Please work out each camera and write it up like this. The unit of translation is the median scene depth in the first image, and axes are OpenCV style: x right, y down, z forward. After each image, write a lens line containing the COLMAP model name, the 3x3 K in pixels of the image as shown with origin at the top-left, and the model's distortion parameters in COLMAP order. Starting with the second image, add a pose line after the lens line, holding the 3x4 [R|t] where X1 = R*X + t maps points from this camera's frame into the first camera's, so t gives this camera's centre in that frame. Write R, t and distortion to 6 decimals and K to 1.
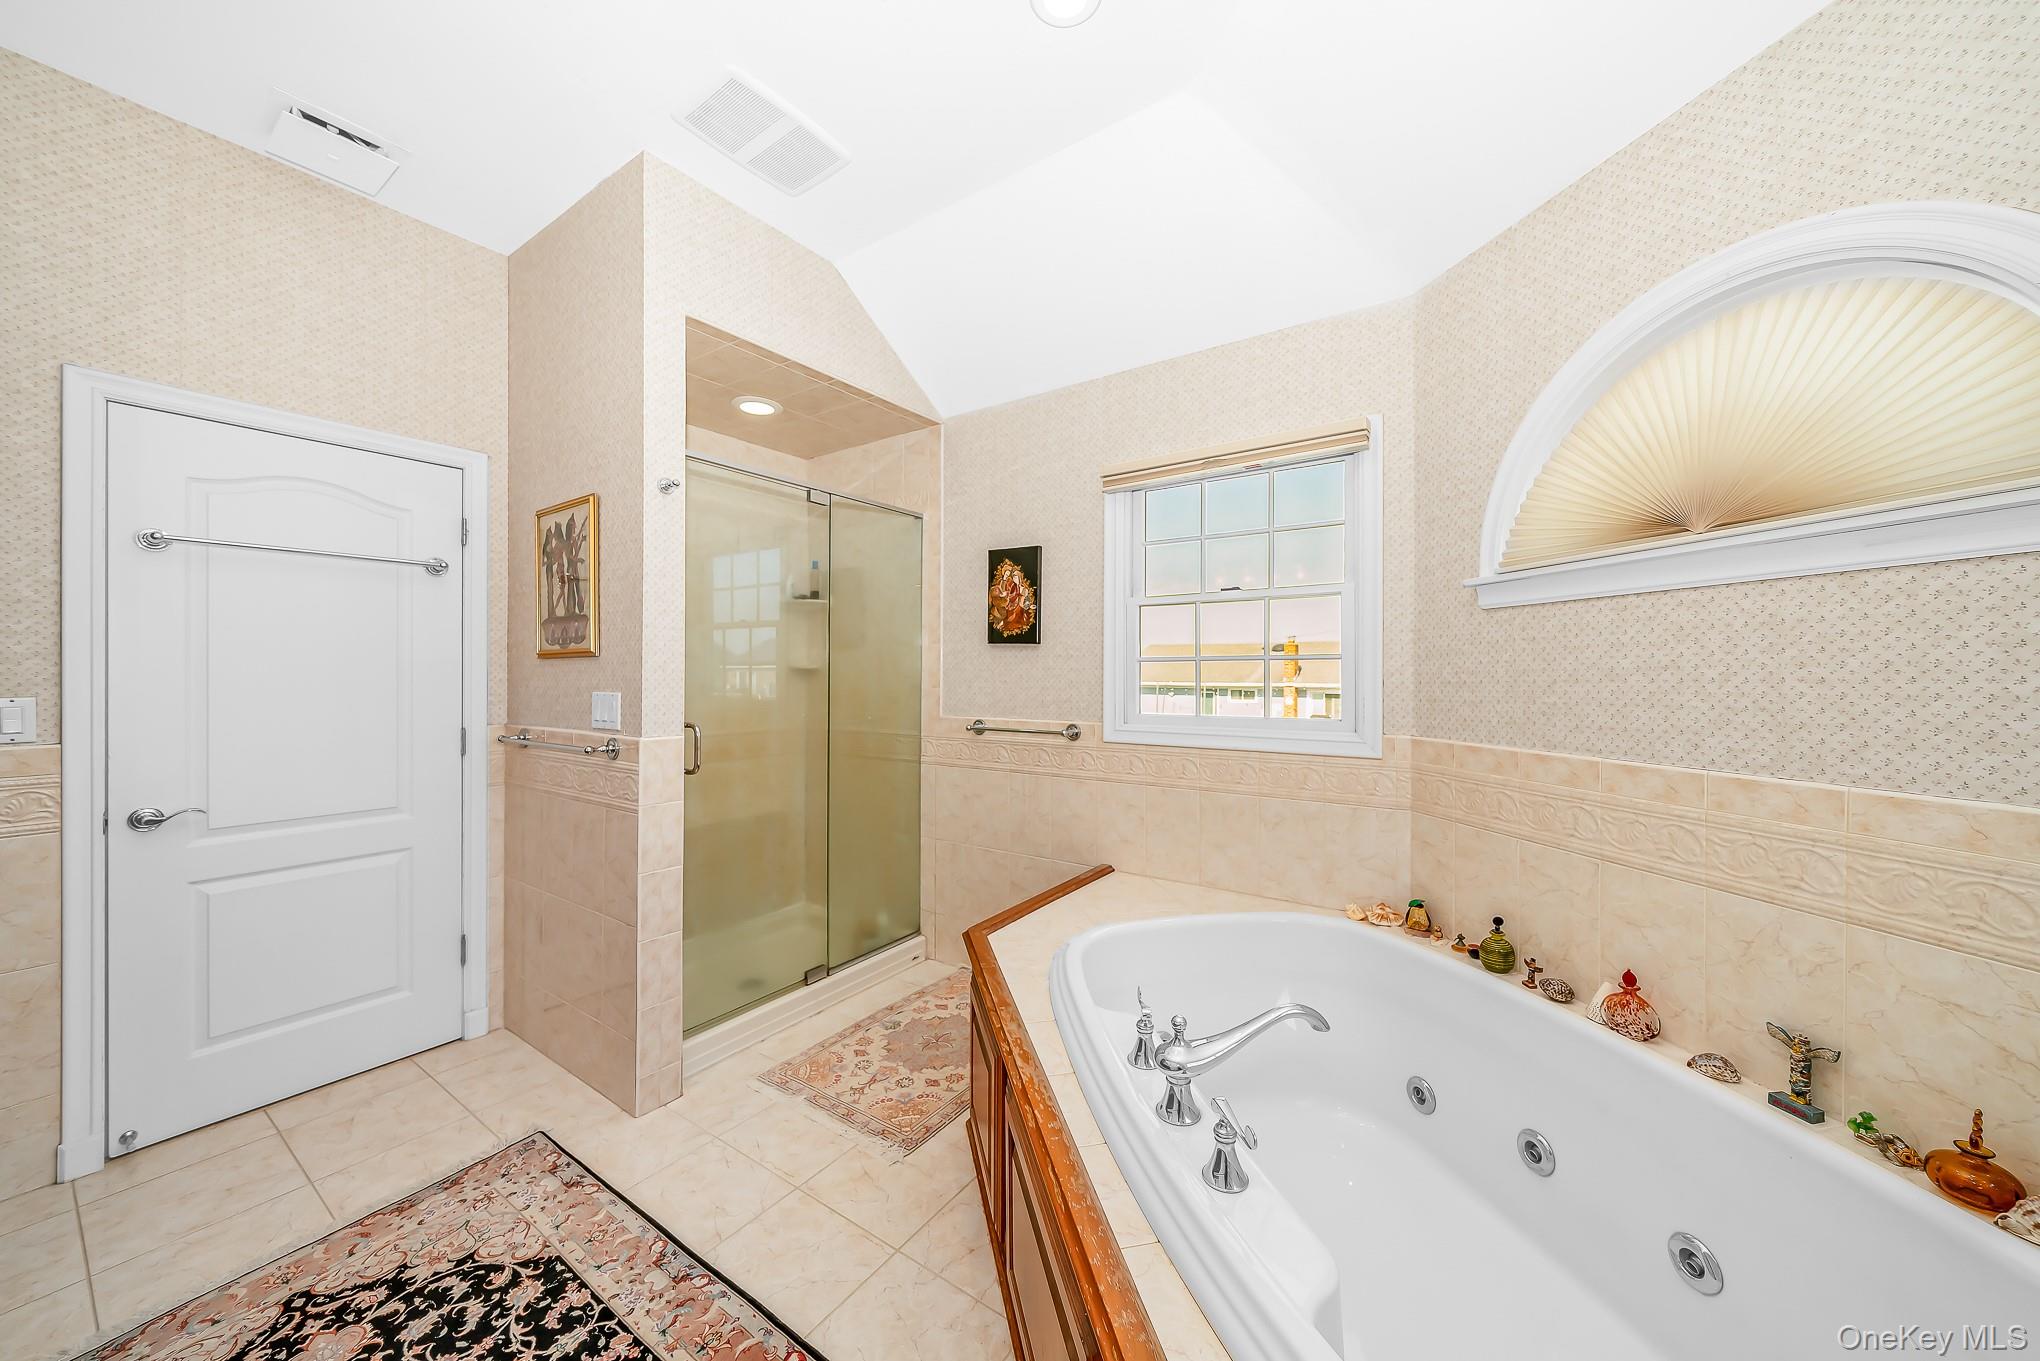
lens RADIAL K [[721.3, 0, 1017.4], [0, 721.3, 680.6], [0, 0, 1]] dist [-0.000150, -0.000059]
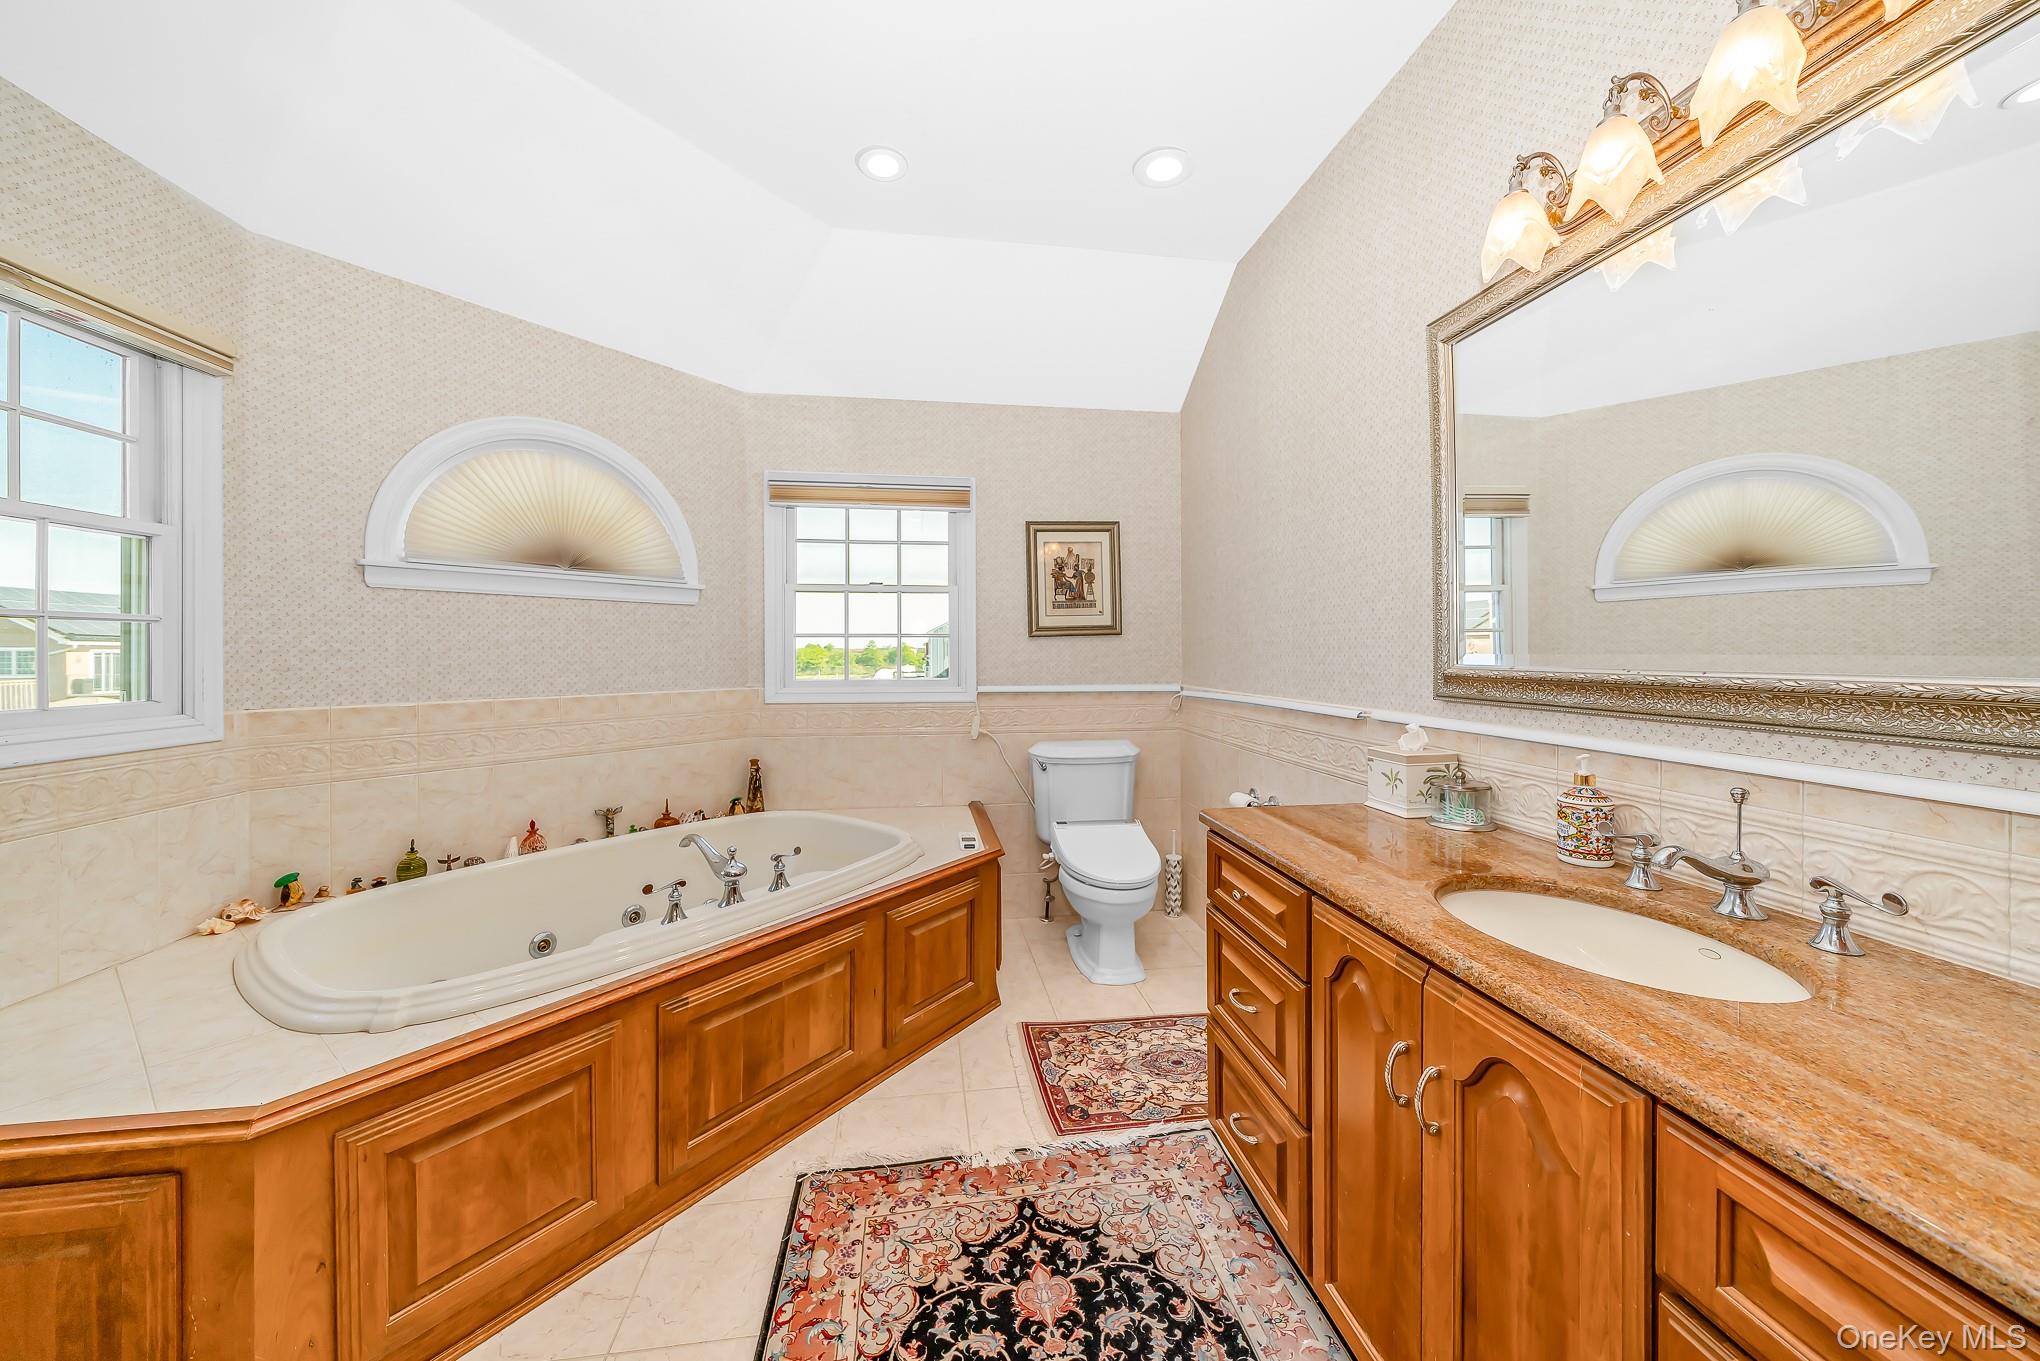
lens RADIAL K [[721.3, 0, 1012.8], [0, 721.3, 648.8], [0, 0, 1]] dist [-0.000150, -0.000059]
pose [[-0.680690, 0.000352, 0.732572, -0.995010], [0.005029, 0.999979, 0.004193, 0.000089], [-0.732554, 0.006538, -0.680677, 1.148060]]
